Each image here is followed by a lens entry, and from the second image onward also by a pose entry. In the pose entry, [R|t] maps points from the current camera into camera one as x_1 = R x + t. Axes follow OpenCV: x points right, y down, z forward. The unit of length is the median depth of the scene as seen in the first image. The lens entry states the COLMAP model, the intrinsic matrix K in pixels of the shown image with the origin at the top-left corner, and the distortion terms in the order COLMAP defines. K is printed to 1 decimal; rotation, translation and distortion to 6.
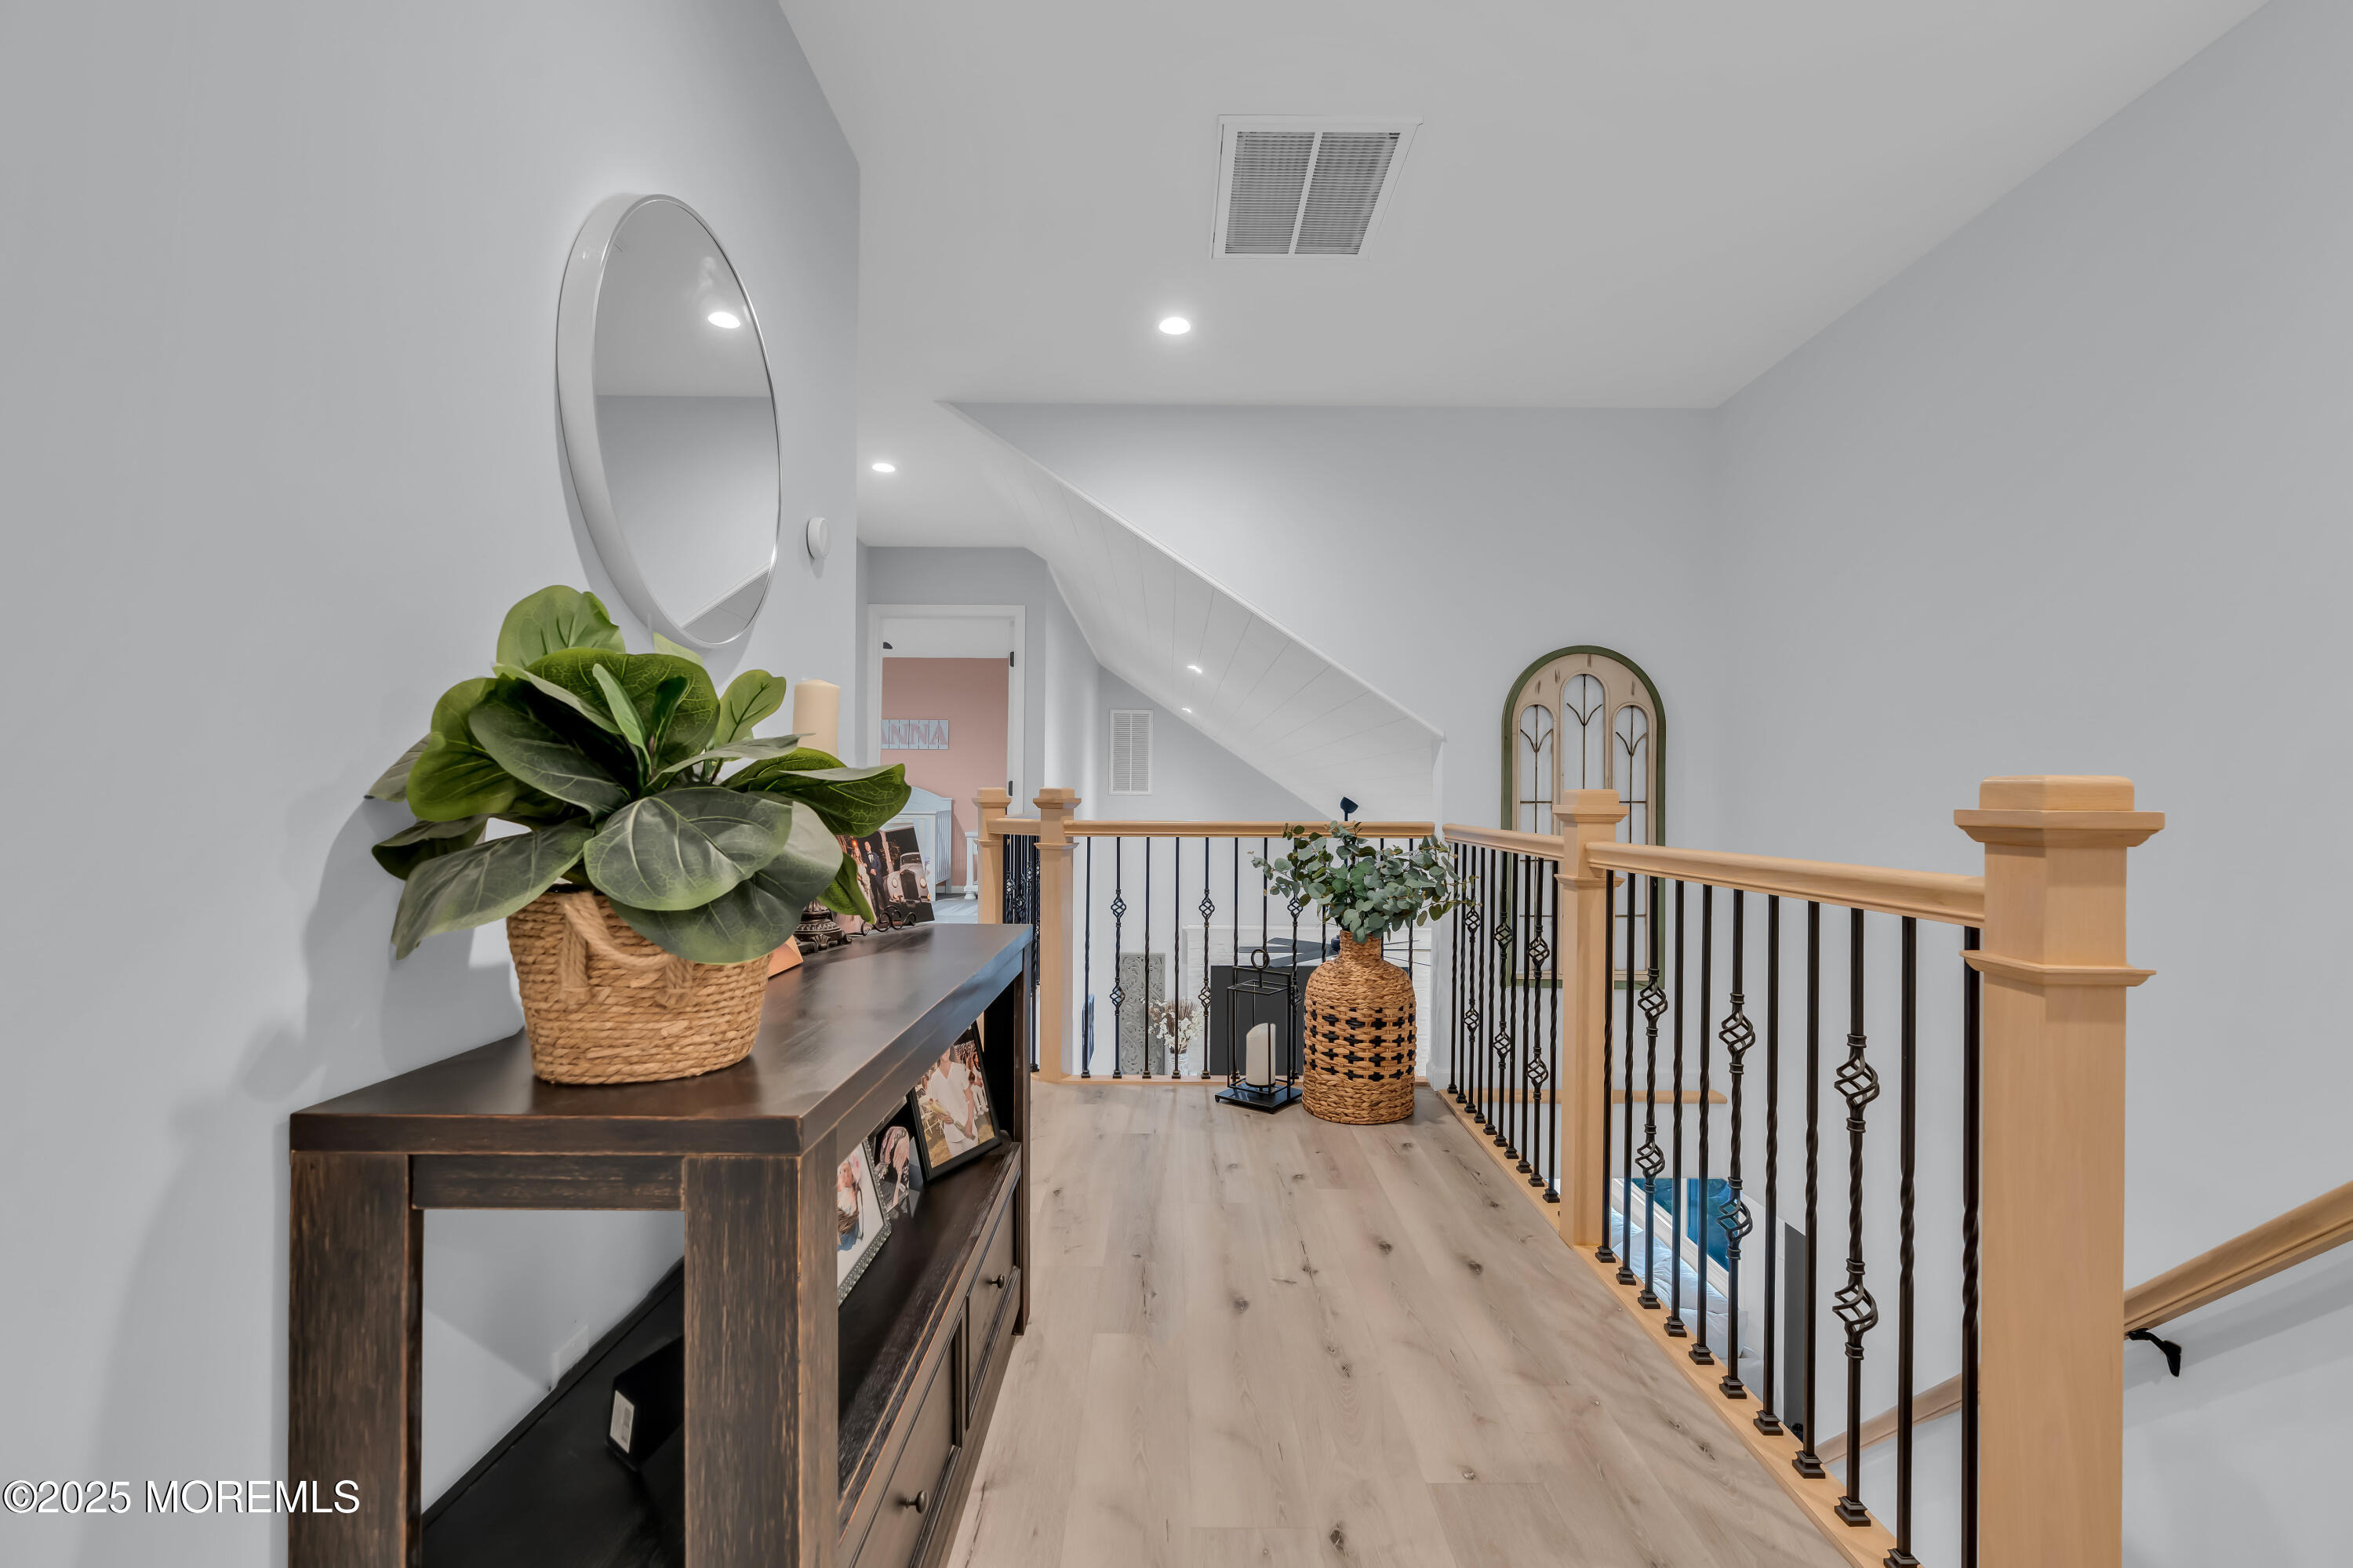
lens RADIAL K [[1058.2, 0, 1178.6], [0, 1058.2, 796.0], [0, 0, 1]] dist [-0.008609, 0.002893]
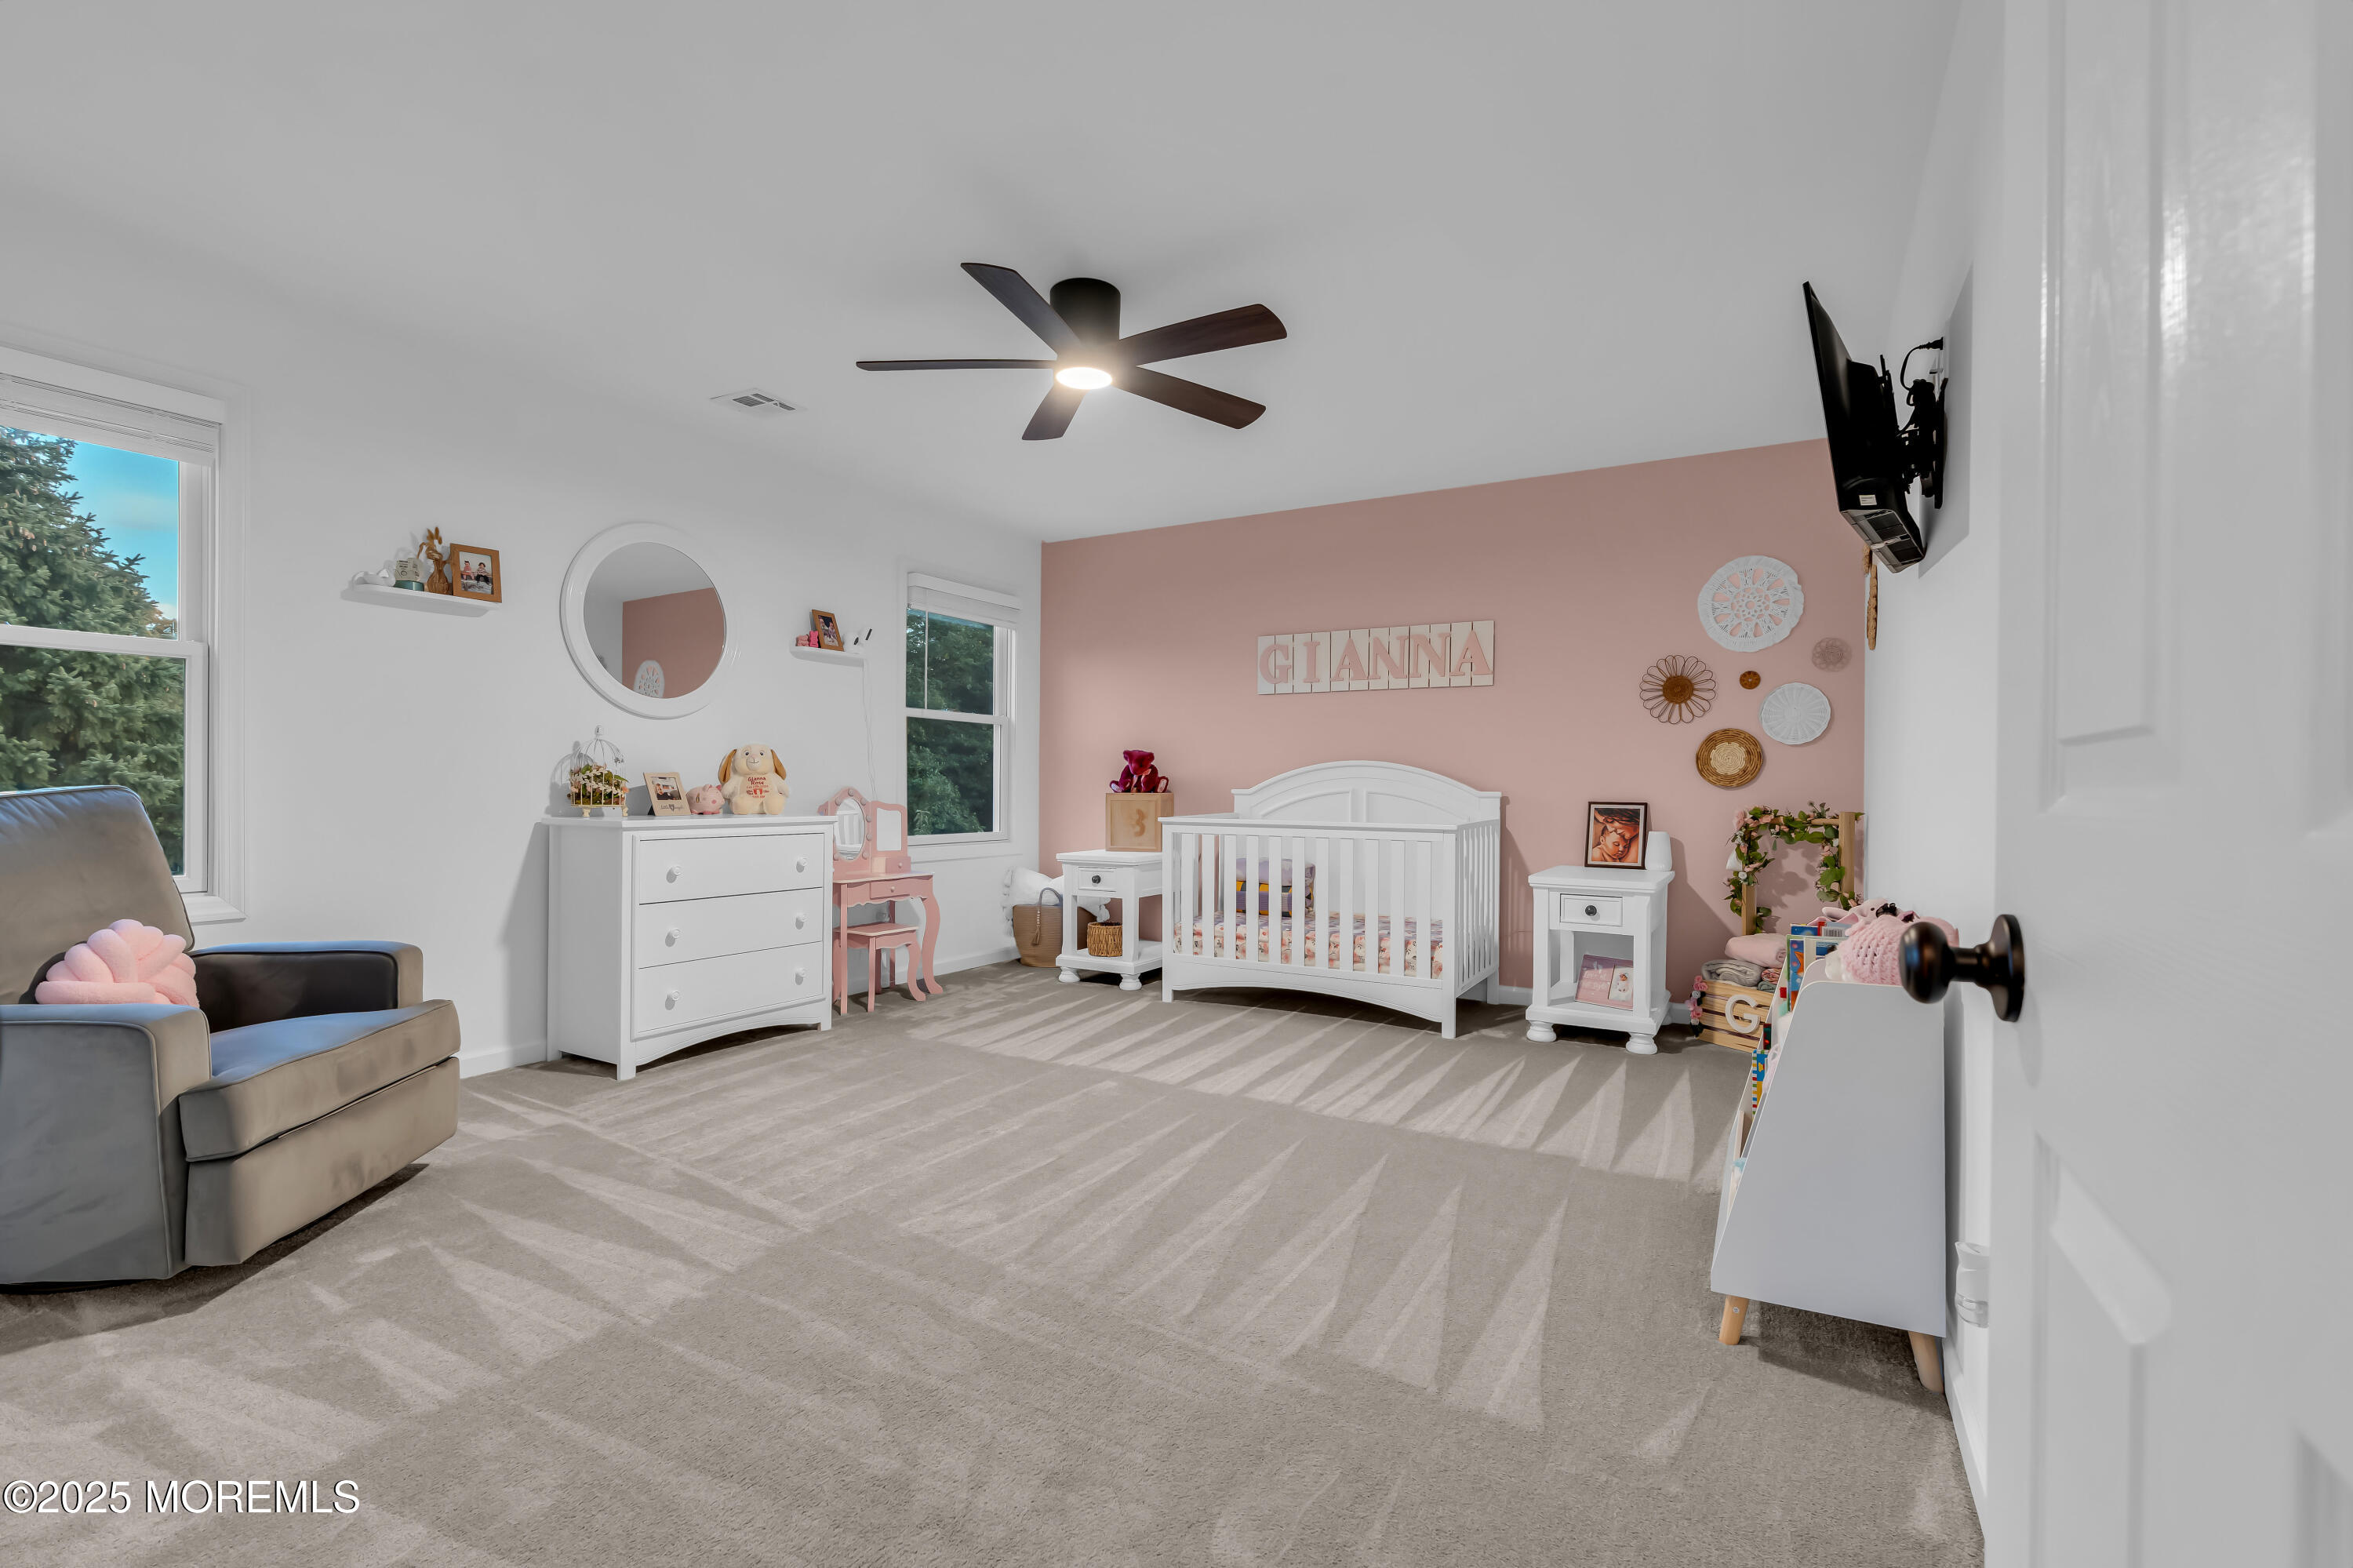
lens RADIAL K [[1065.7, 0, 1183.2], [0, 1065.7, 794.7], [0, 0, 1]] dist [-0.008357, -0.000083]
pose [[0.874967, -0.000294, -0.484182, -0.112276], [-0.001384, 0.999994, -0.003109, 0.004934], [0.484180, 0.003390, 0.874962, 0.533825]]
